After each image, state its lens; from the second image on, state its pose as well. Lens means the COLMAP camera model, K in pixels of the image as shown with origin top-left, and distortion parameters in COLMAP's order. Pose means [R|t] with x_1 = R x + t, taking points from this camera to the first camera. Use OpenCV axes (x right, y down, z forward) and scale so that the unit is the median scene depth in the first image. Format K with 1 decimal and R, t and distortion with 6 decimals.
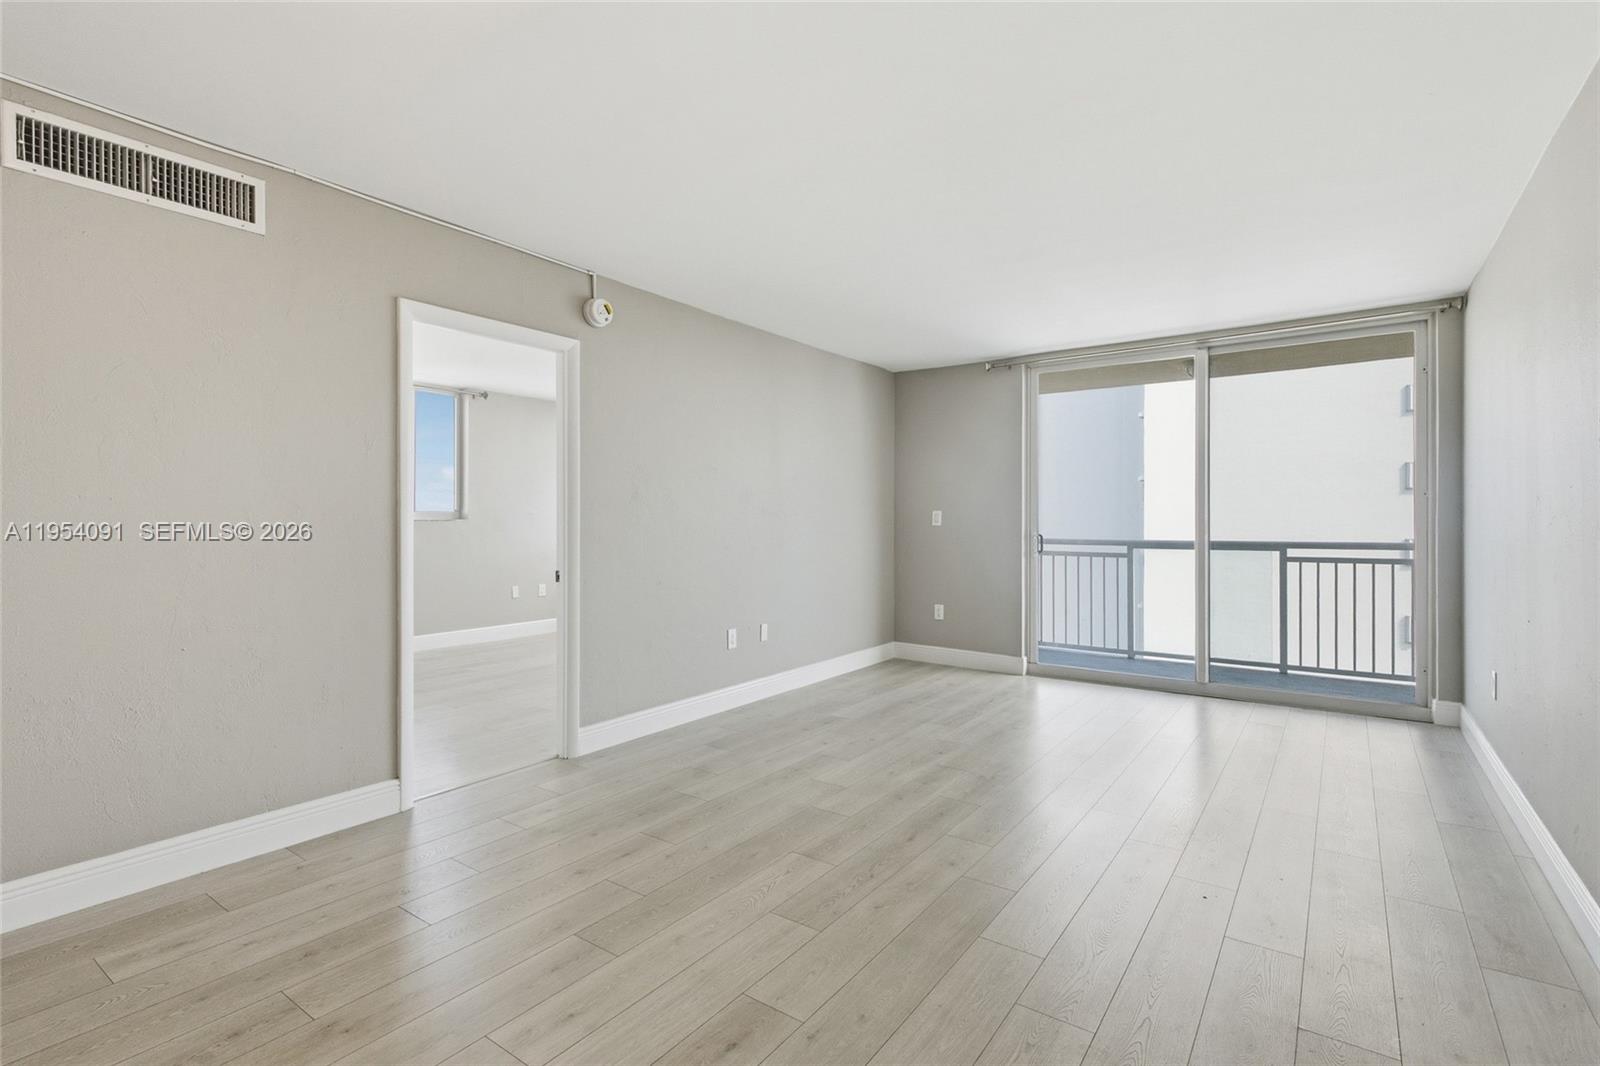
lens RADIAL K [[757.6, 0, 796.4], [0, 757.6, 525.2], [0, 0, 1]] dist [0.002373, 0.000161]
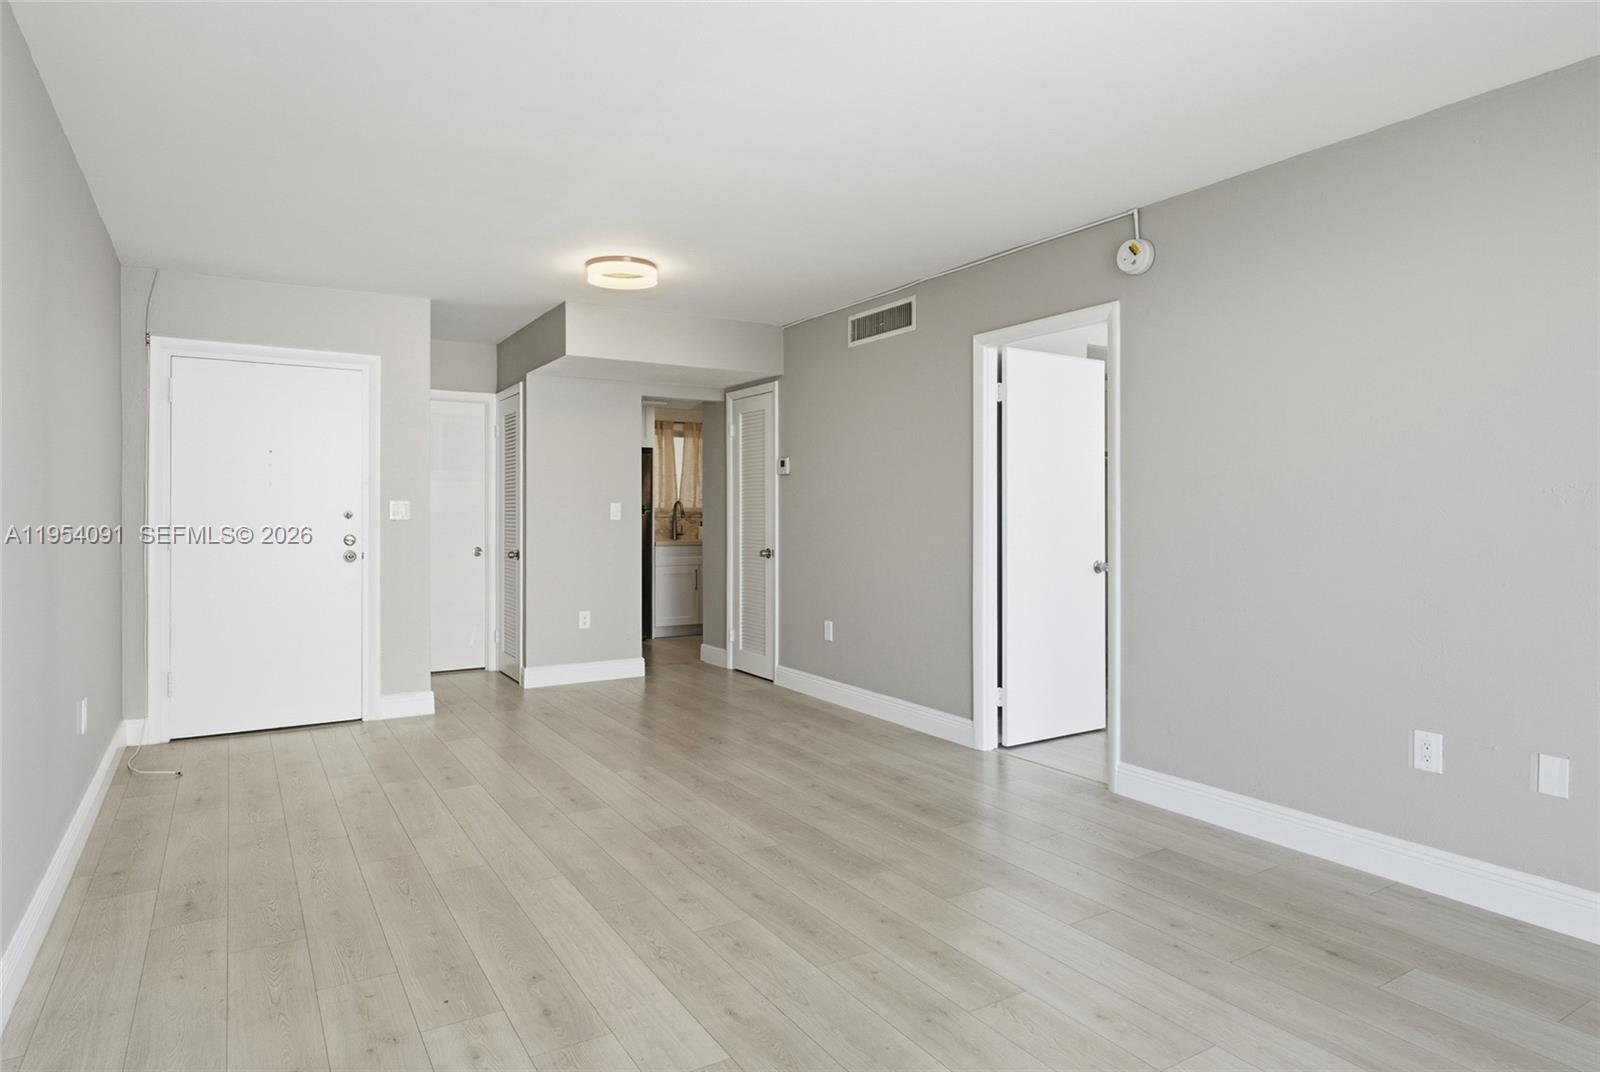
lens RADIAL K [[920.2, 0, 798.0], [0, 920.2, 516.6], [0, 0, 1]] dist [0.000719, 0.000067]
pose [[-0.382689, 0.005302, -0.923862, 1.094689], [-0.004387, 0.999962, 0.007555, -0.014590], [0.923867, 0.006944, -0.382651, 1.457195]]
